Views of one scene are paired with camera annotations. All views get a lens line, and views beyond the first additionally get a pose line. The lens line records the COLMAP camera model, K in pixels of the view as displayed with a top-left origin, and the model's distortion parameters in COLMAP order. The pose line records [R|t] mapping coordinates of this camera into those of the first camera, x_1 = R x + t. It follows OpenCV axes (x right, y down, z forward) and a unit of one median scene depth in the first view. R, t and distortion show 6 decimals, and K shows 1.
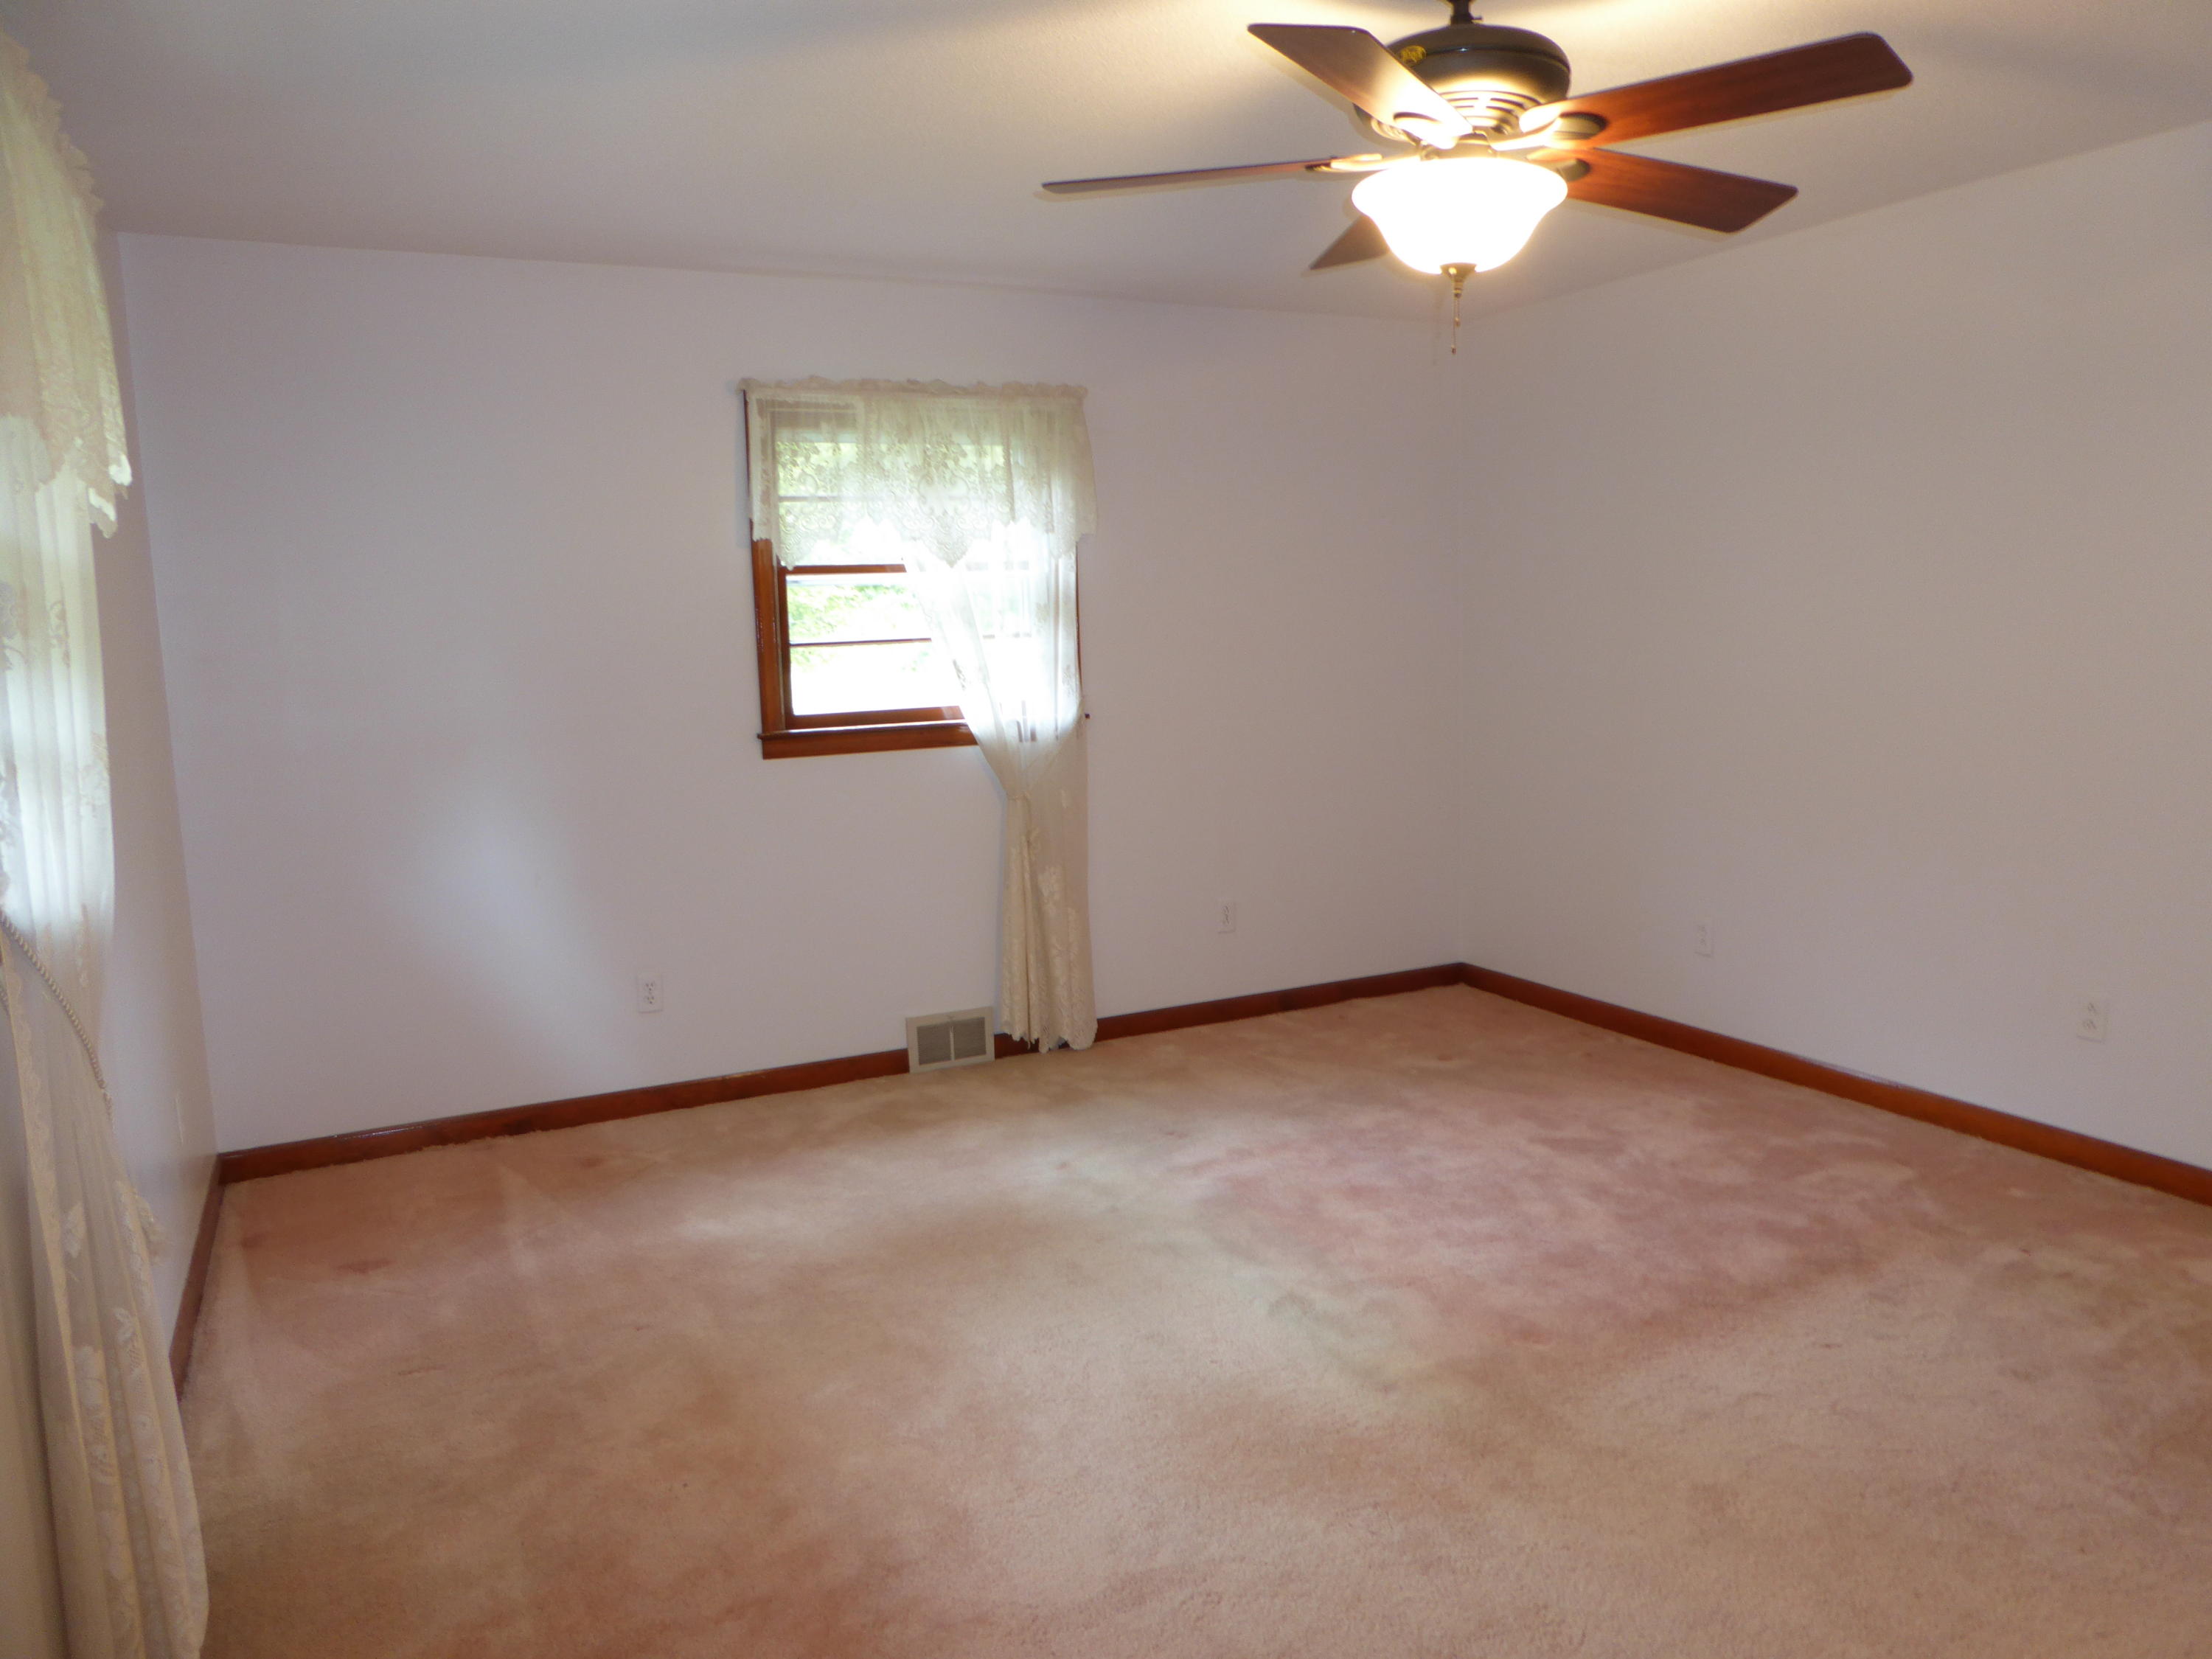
lens RADIAL K [[1573.1, 0, 1126.5], [0, 1573.1, 825.8], [0, 0, 1]] dist [-0.041493, 0.022896]
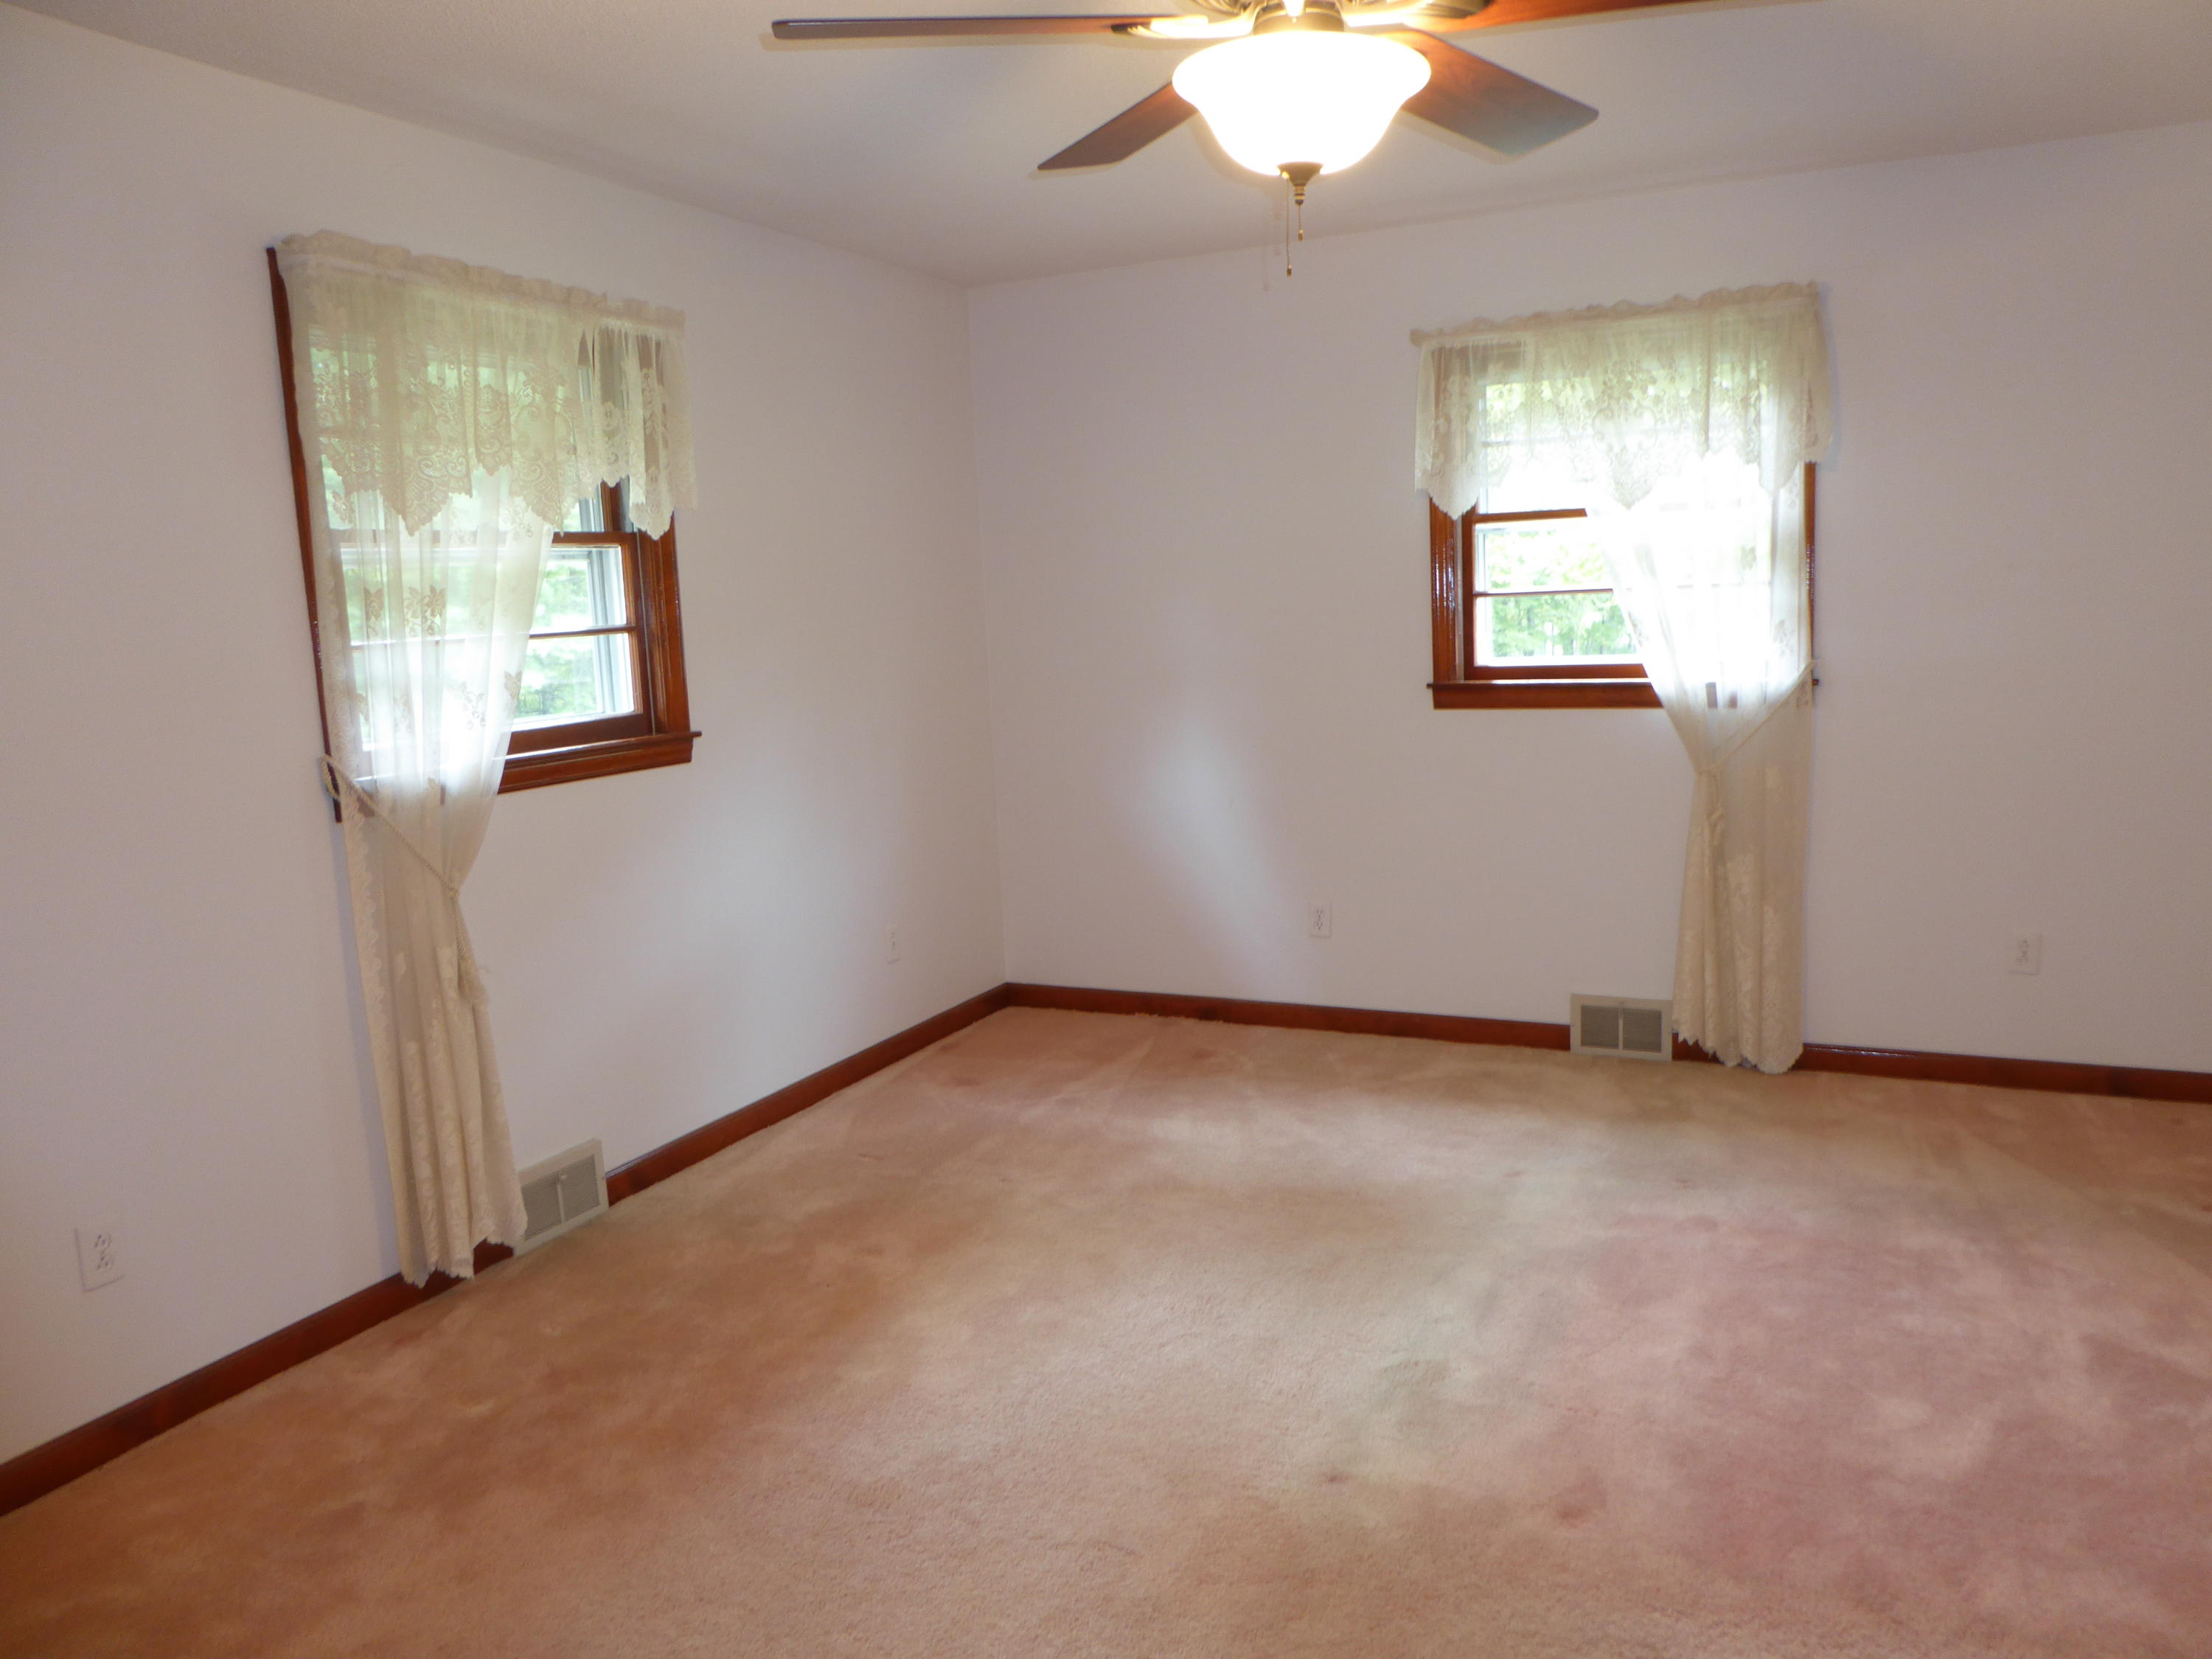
lens RADIAL K [[1573.1, 0, 1127.1], [0, 1573.1, 822.8], [0, 0, 1]] dist [-0.041493, 0.022896]
pose [[0.615351, 0.117814, -0.779399, 0.434555], [-0.080196, 0.992994, 0.086785, -0.040913], [0.784163, 0.009102, 0.620488, 0.218512]]
